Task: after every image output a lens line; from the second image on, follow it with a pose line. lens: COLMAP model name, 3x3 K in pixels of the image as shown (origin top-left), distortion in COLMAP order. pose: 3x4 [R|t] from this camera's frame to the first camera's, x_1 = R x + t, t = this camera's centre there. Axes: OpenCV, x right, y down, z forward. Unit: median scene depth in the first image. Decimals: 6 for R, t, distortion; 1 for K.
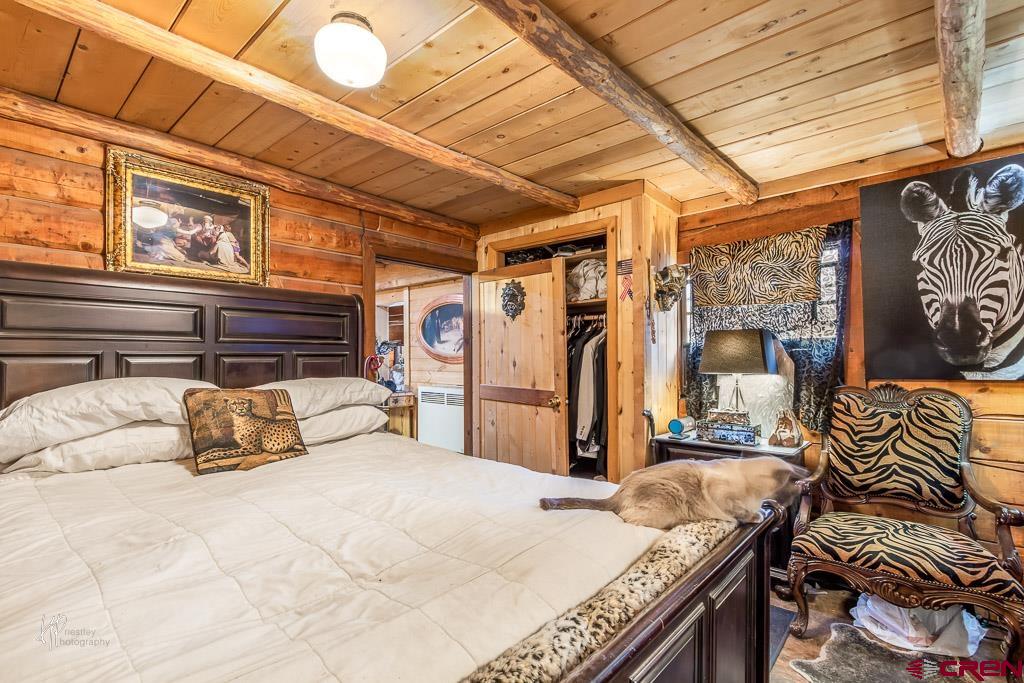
lens RADIAL K [[484.0, 0, 500.1], [0, 484.0, 349.5], [0, 0, 1]] dist [0.003134, -0.001194]
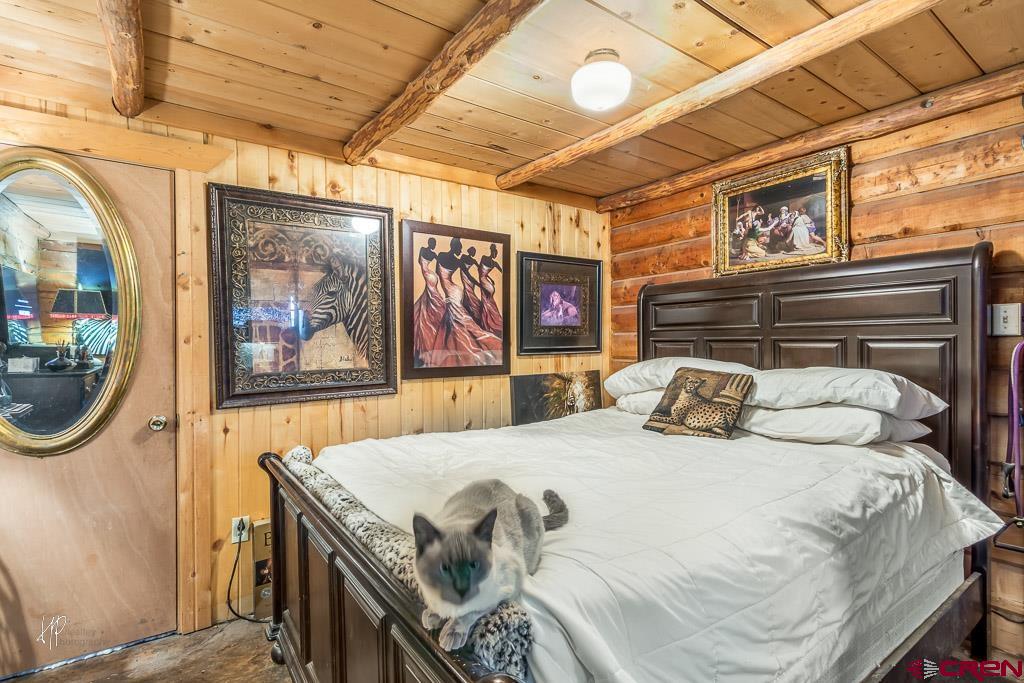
lens RADIAL K [[484.0, 0, 497.5], [0, 484.0, 348.9], [0, 0, 1]] dist [0.003134, -0.001194]
pose [[-0.224217, 0.014371, -0.974433, 0.538830], [0.019023, 0.999765, 0.010367, 0.007279], [0.974354, -0.016212, -0.224438, 0.610067]]
